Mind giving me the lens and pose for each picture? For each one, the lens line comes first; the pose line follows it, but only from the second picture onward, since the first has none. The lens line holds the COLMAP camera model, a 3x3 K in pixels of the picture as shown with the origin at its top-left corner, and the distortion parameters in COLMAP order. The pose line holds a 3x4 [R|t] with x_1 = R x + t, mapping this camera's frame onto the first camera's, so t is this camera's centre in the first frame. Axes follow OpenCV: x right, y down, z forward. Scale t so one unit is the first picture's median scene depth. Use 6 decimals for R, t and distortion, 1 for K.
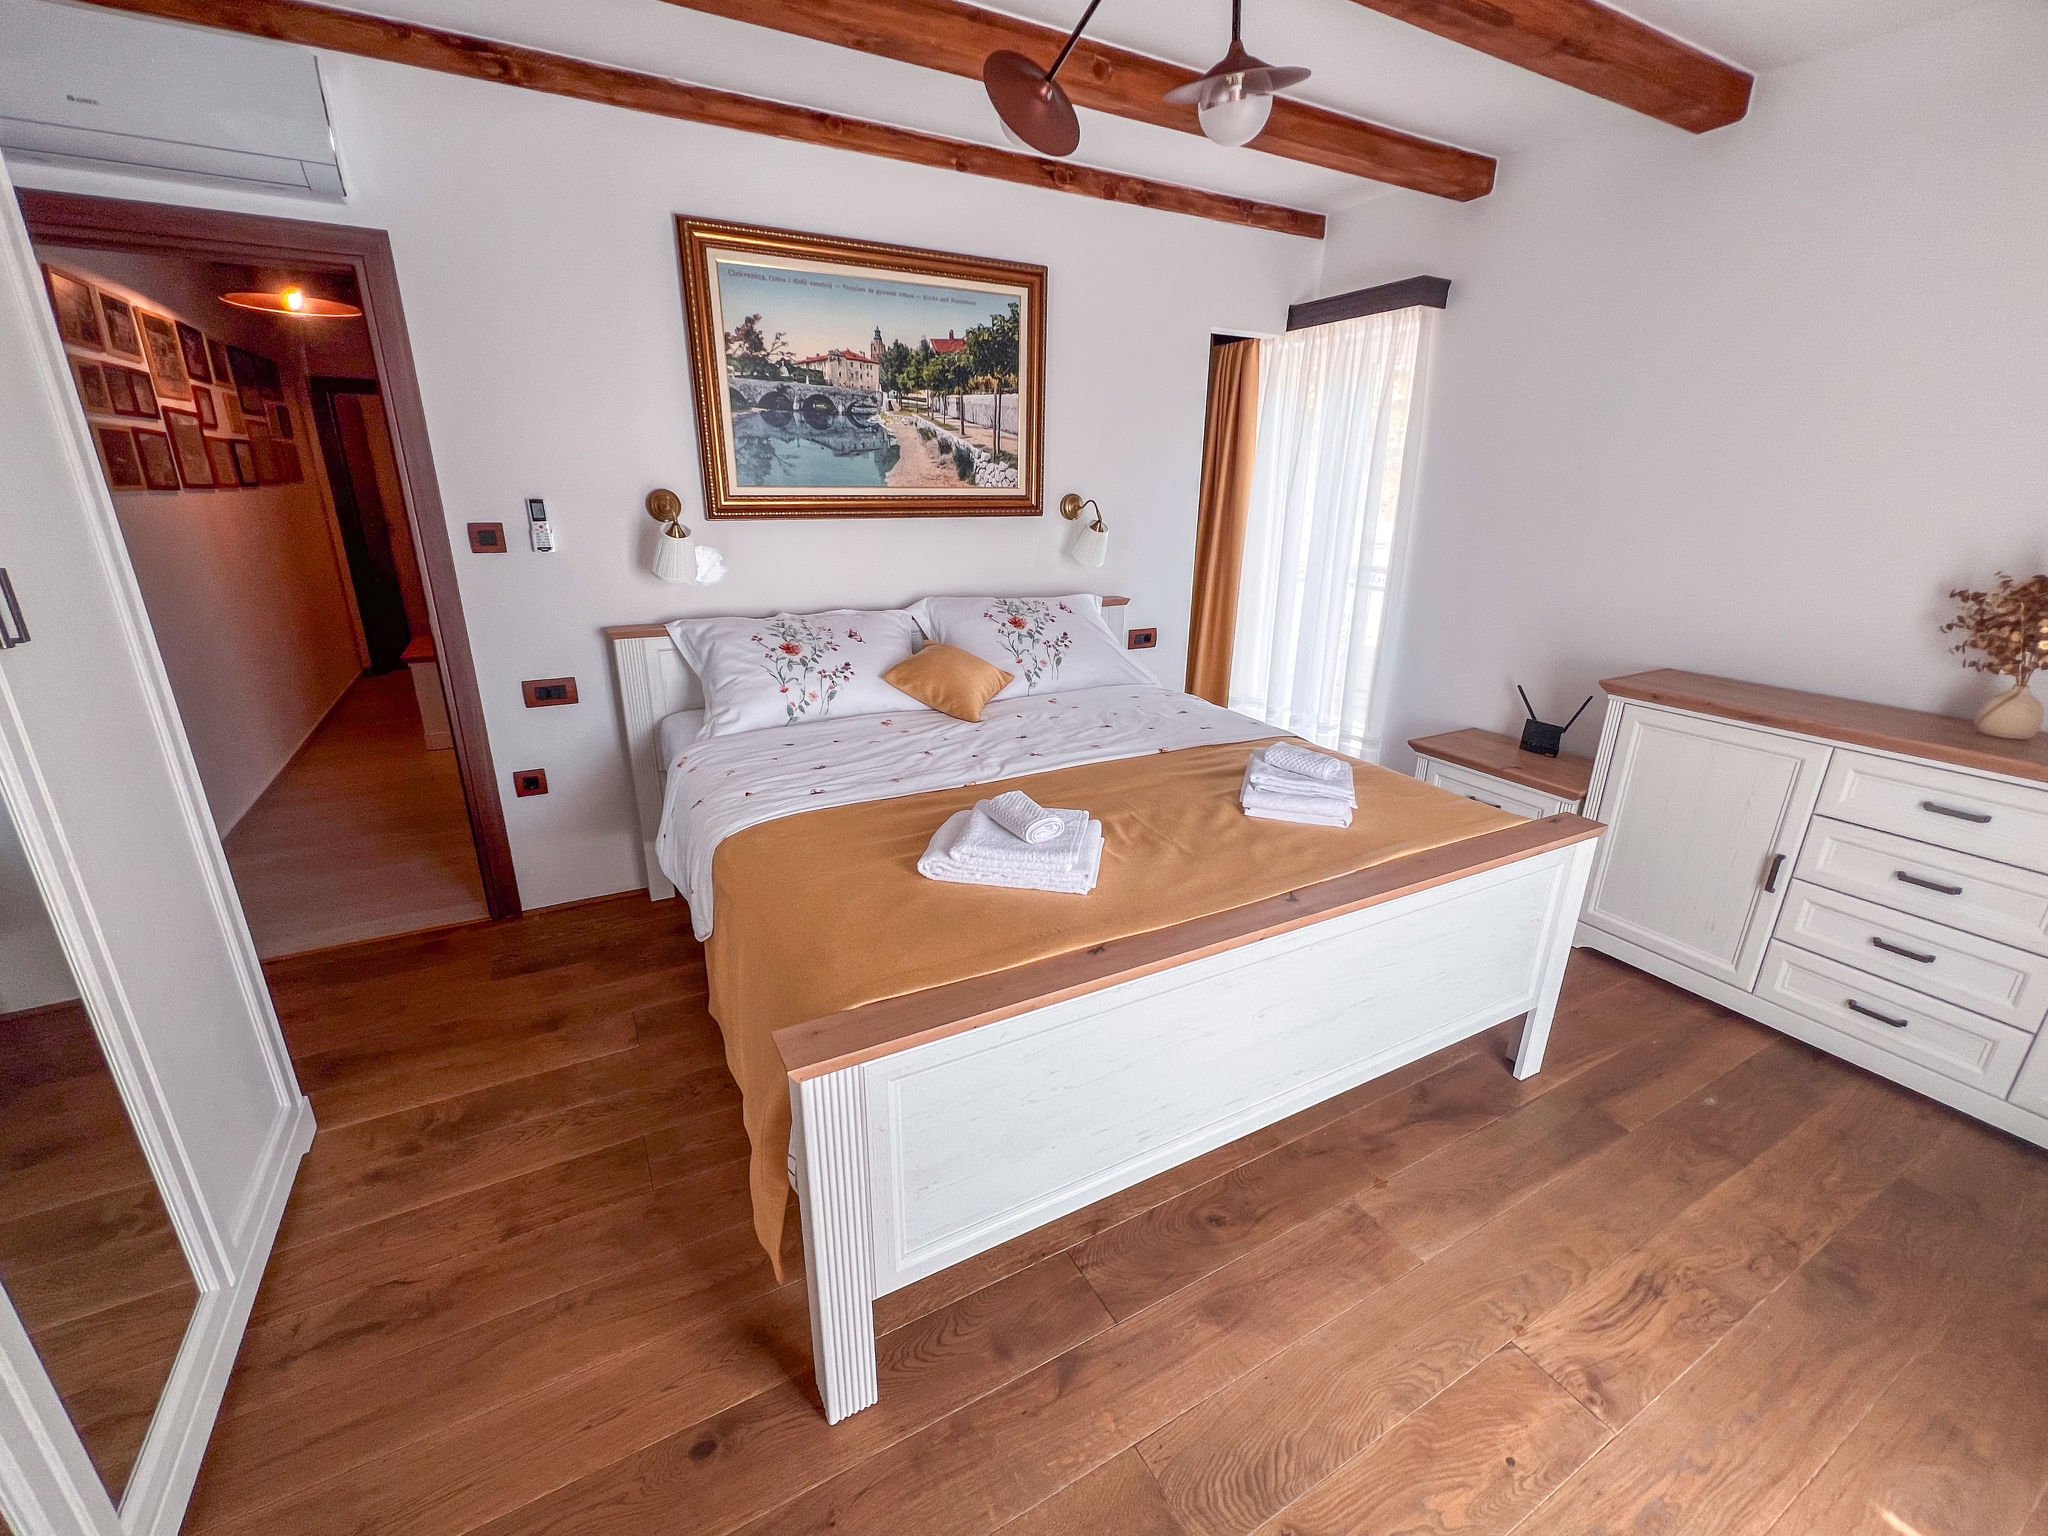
lens RADIAL K [[837.6, 0, 1024.0], [0, 837.6, 768.0], [0, 0, 1]] dist [0.001823, 0.000834]
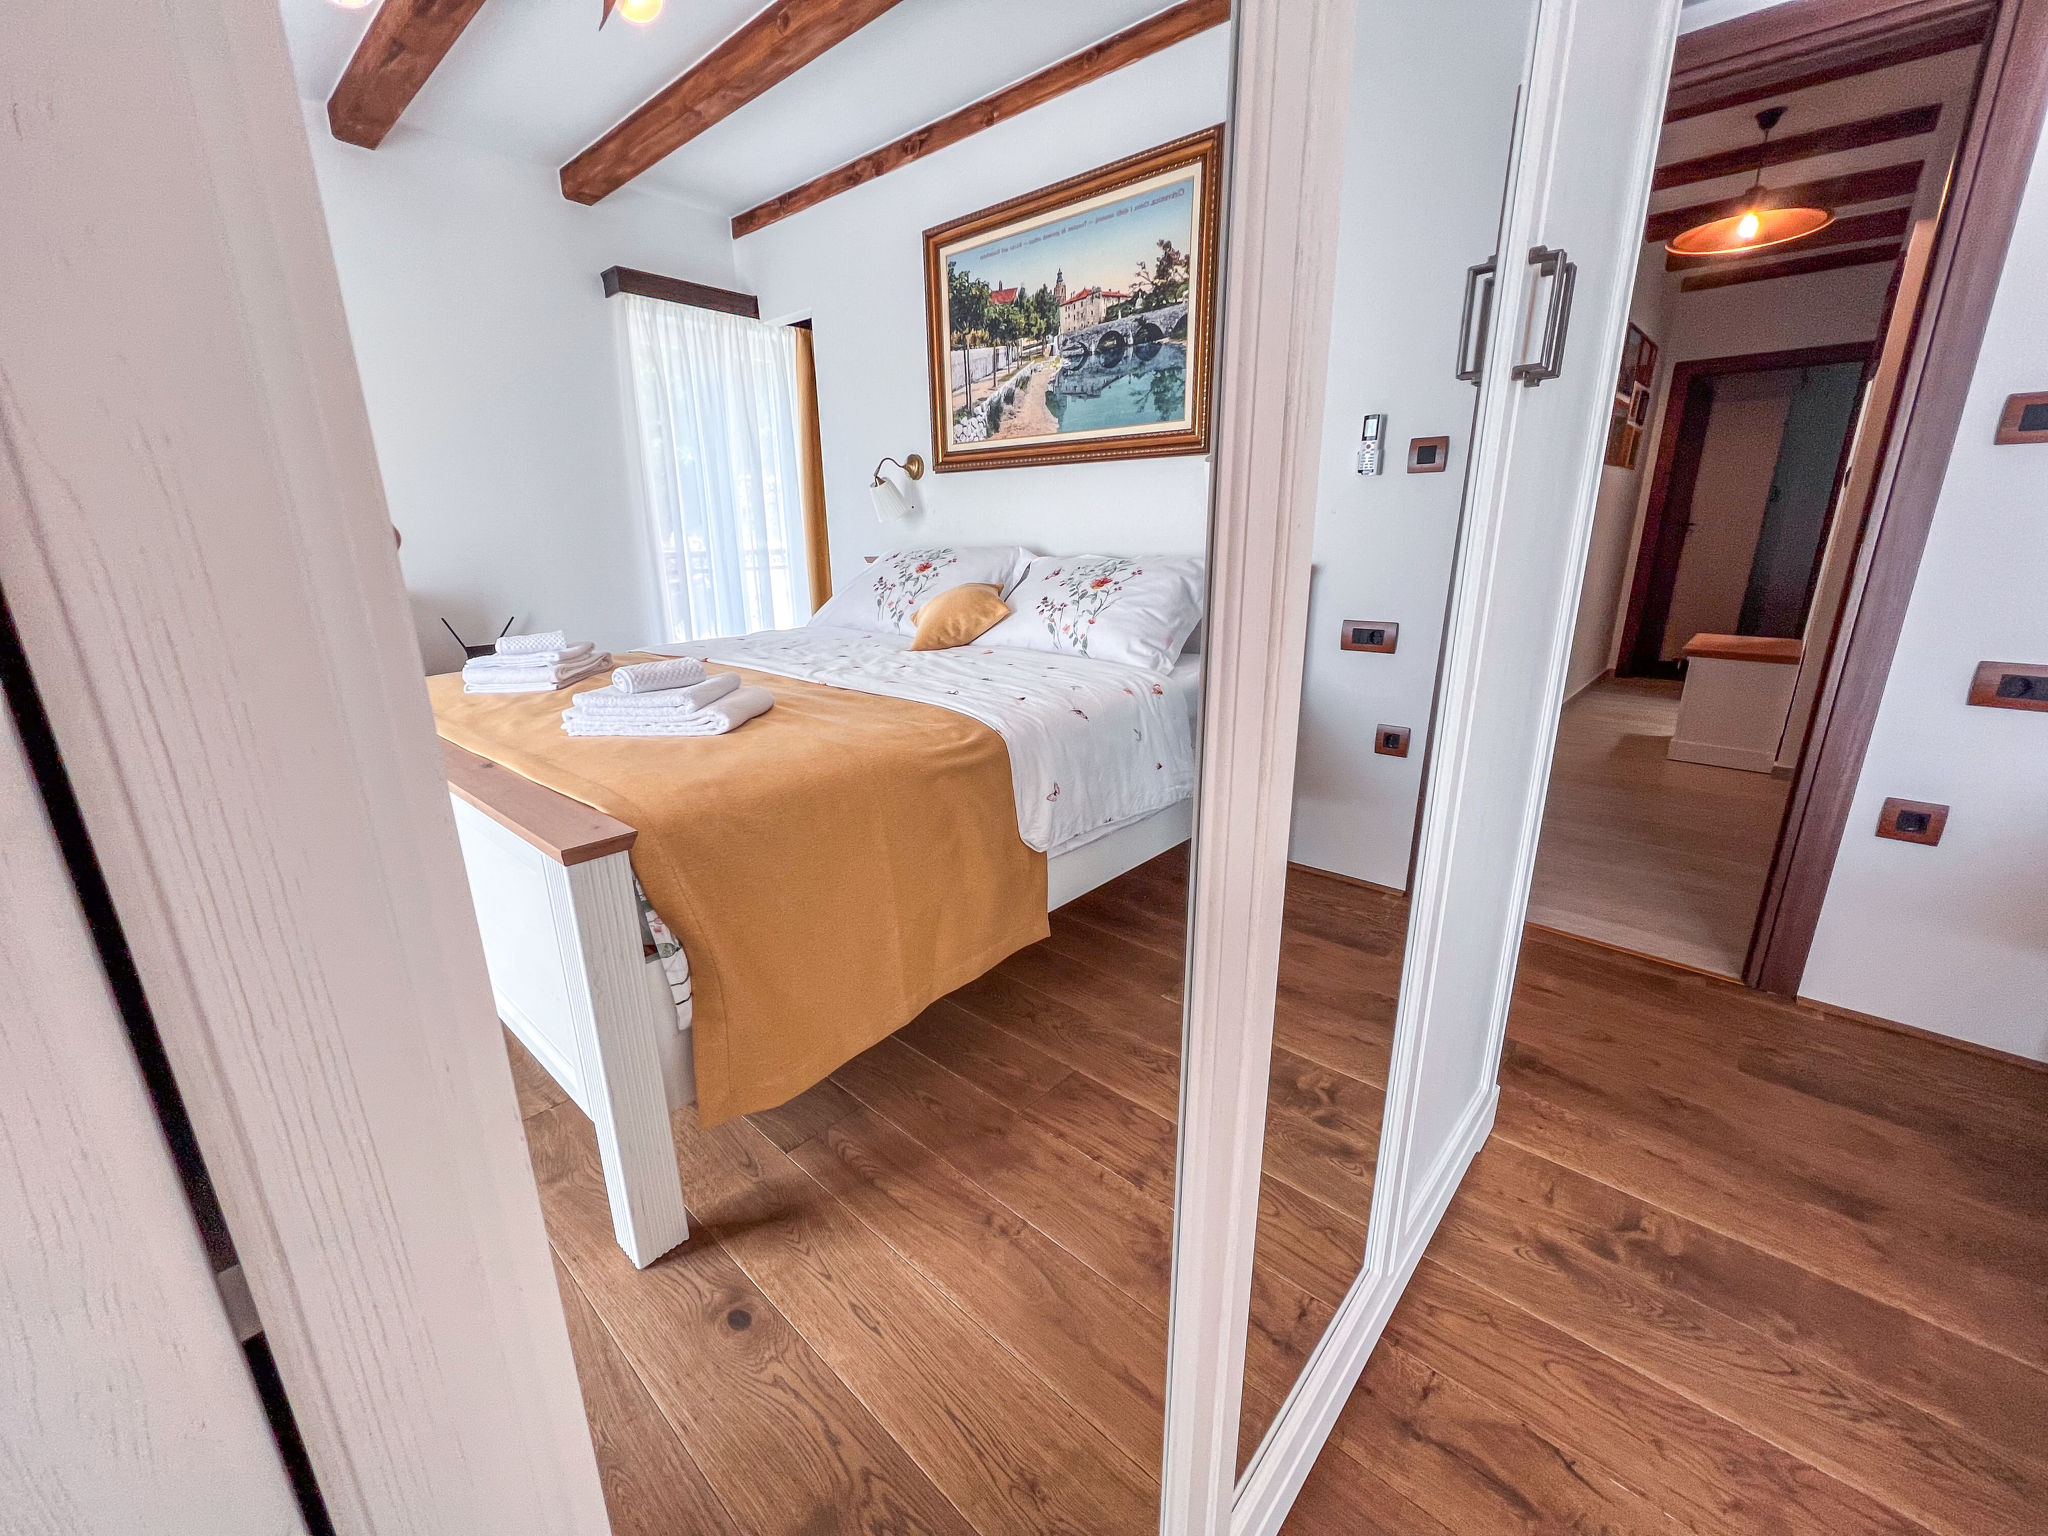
lens RADIAL K [[823.0, 0, 1022.1], [0, 823.0, 765.1], [0, 0, 1]] dist [-0.002300, 0.000407]
pose [[0.317782, 0.242088, -0.916738, -0.288018], [-0.288836, 0.945619, 0.149591, 0.093979], [0.903099, 0.217250, 0.370425, 0.189962]]
